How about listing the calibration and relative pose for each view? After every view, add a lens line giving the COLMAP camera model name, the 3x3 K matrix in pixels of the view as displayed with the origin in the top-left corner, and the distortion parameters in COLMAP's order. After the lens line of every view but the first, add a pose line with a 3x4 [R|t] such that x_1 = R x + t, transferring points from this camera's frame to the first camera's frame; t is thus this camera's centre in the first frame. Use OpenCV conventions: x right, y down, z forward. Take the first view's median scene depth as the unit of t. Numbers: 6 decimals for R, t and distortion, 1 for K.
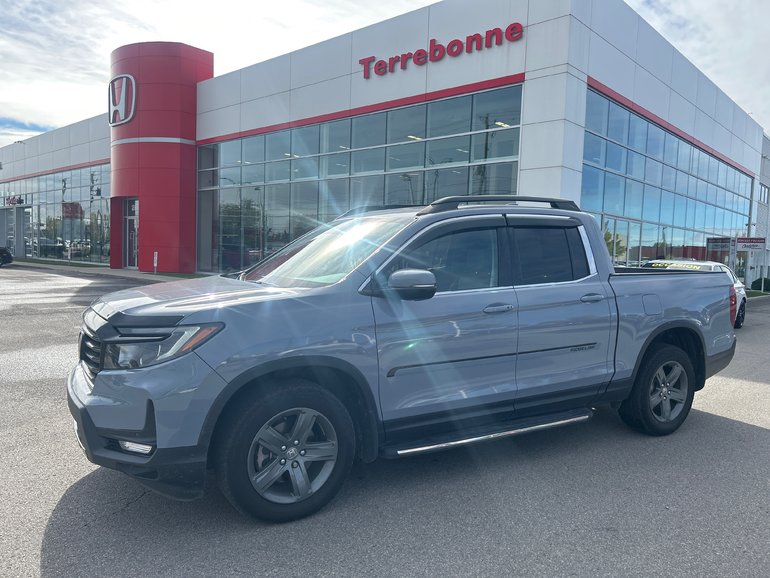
lens RADIAL K [[576.9, 0, 392.2], [0, 576.9, 292.5], [0, 0, 1]] dist [0.058115, -0.060888]
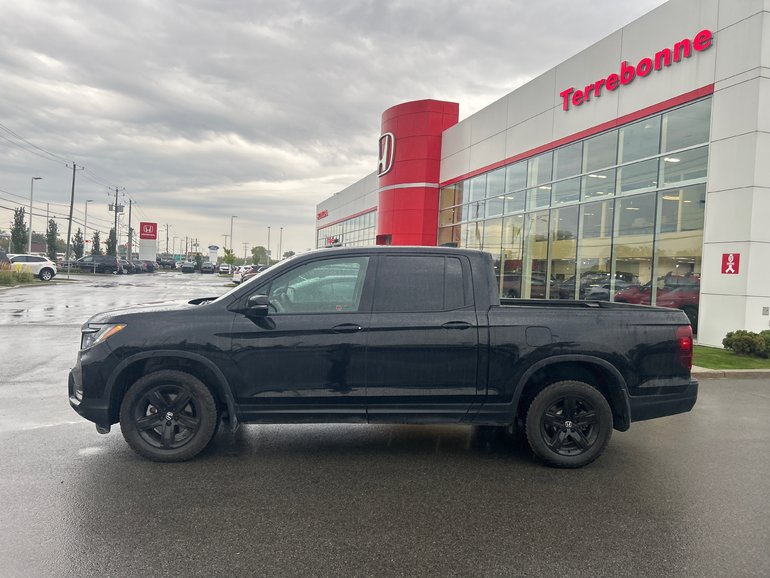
lens RADIAL K [[576.9, 0, 376.5], [0, 576.9, 301.7], [0, 0, 1]] dist [0.058115, -0.060888]
pose [[0.851981, 0.032564, -0.522560, 0.260497], [-0.052843, 0.998316, -0.023943, 0.001443], [0.520900, 0.048012, 0.852267, -0.008848]]
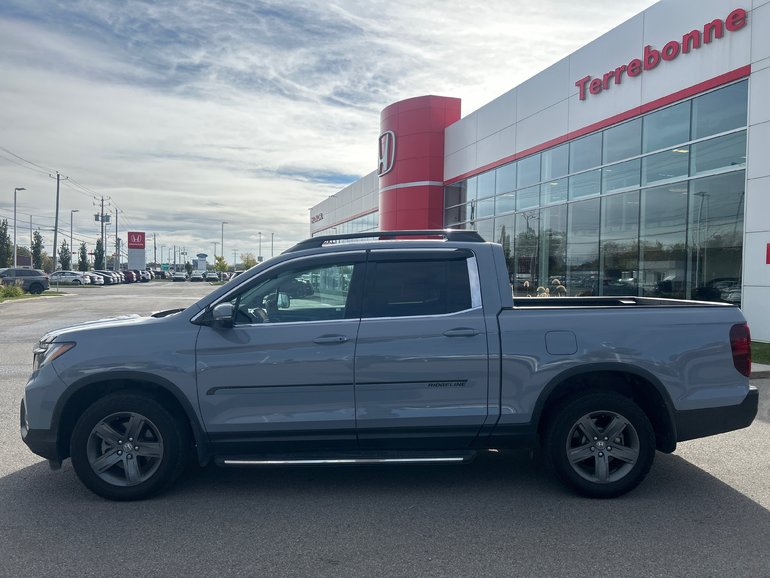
lens RADIAL K [[576.9, 0, 389.4], [0, 576.9, 298.3], [0, 0, 1]] dist [0.058115, -0.060888]
pose [[0.870283, -0.001076, -0.492552, 0.185015], [-0.019134, 0.999169, -0.035991, -0.002764], [0.492181, 0.040747, 0.869539, 0.030435]]
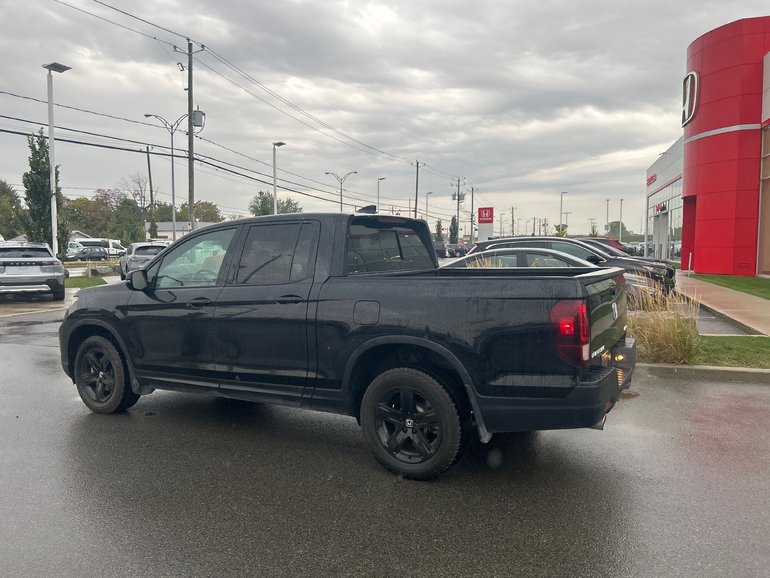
lens RADIAL K [[576.9, 0, 377.5], [0, 576.9, 291.7], [0, 0, 1]] dist [0.058115, -0.060888]
pose [[0.412011, 0.037005, -0.910427, 0.410541], [-0.040512, 0.998931, 0.022268, -0.007162], [0.910278, 0.027708, 0.413069, 0.206290]]
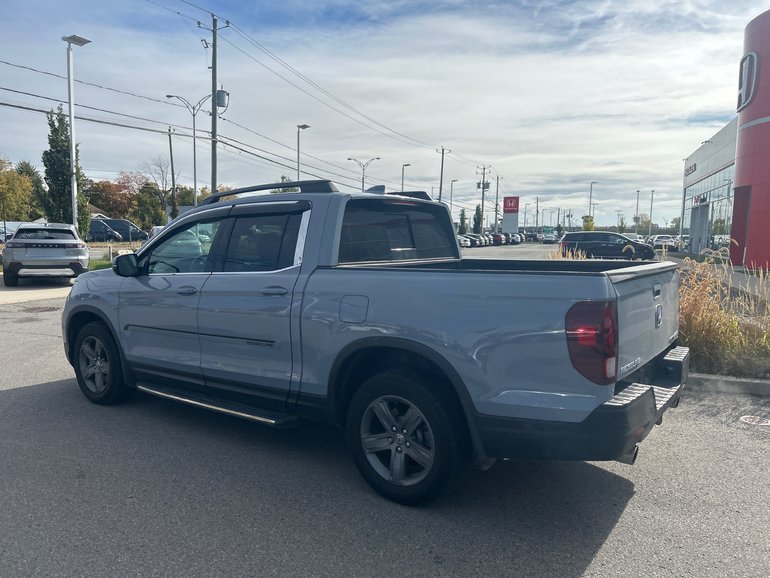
lens RADIAL K [[576.9, 0, 376.7], [0, 576.9, 295.8], [0, 0, 1]] dist [0.058115, -0.060888]
pose [[0.380833, 0.070566, -0.921947, 0.324082], [-0.060958, 0.996831, 0.051117, -0.010191], [0.922632, 0.036733, 0.383927, 0.211920]]
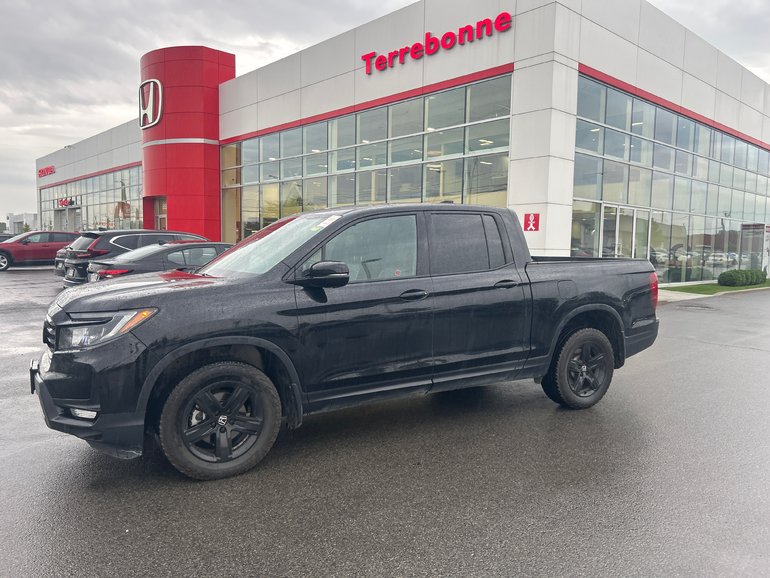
lens RADIAL K [[576.9, 0, 386.4], [0, 576.9, 304.7], [0, 0, 1]] dist [0.058115, -0.060888]
pose [[0.995581, -0.007312, -0.093624, 0.098021], [0.010386, 0.999422, 0.032385, 0.004879], [0.093333, -0.033214, 0.995081, -0.034578]]
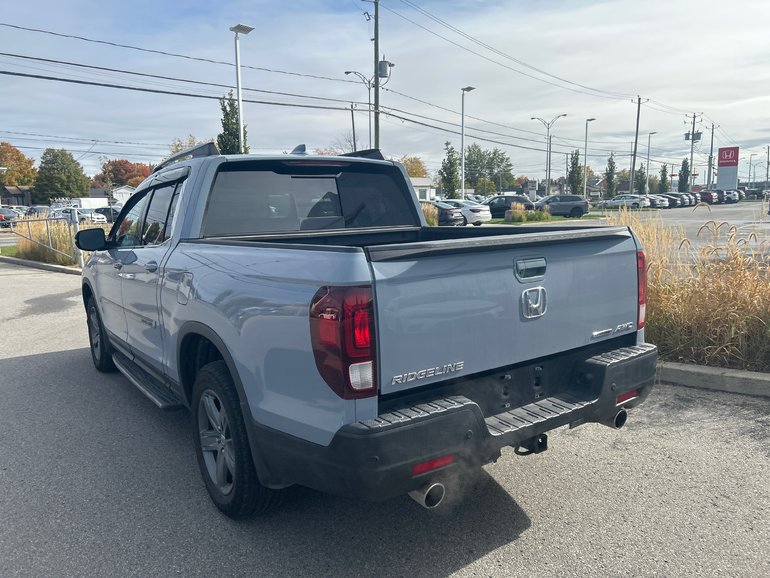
lens RADIAL K [[576.9, 0, 376.9], [0, 576.9, 283.5], [0, 0, 1]] dist [0.058115, -0.060888]
pose [[0.068040, 0.106016, -0.992034, 0.316031], [-0.041266, 0.993786, 0.103373, -0.017455], [0.996829, 0.033904, 0.071993, 0.333607]]
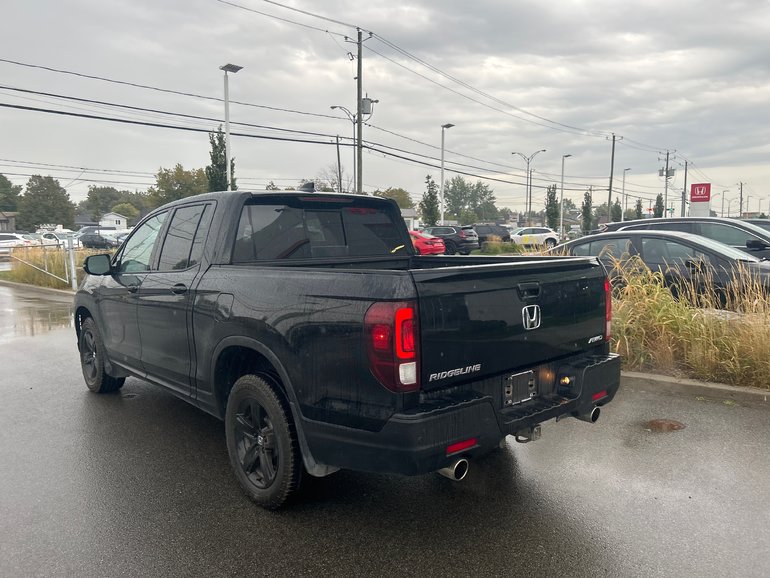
lens RADIAL K [[576.9, 0, 379.3], [0, 576.9, 291.1], [0, 0, 1]] dist [0.058115, -0.060888]
pose [[0.095566, 0.068752, -0.993046, 0.398667], [-0.051384, 0.996623, 0.064054, -0.015183], [0.994096, 0.044905, 0.098776, 0.345472]]
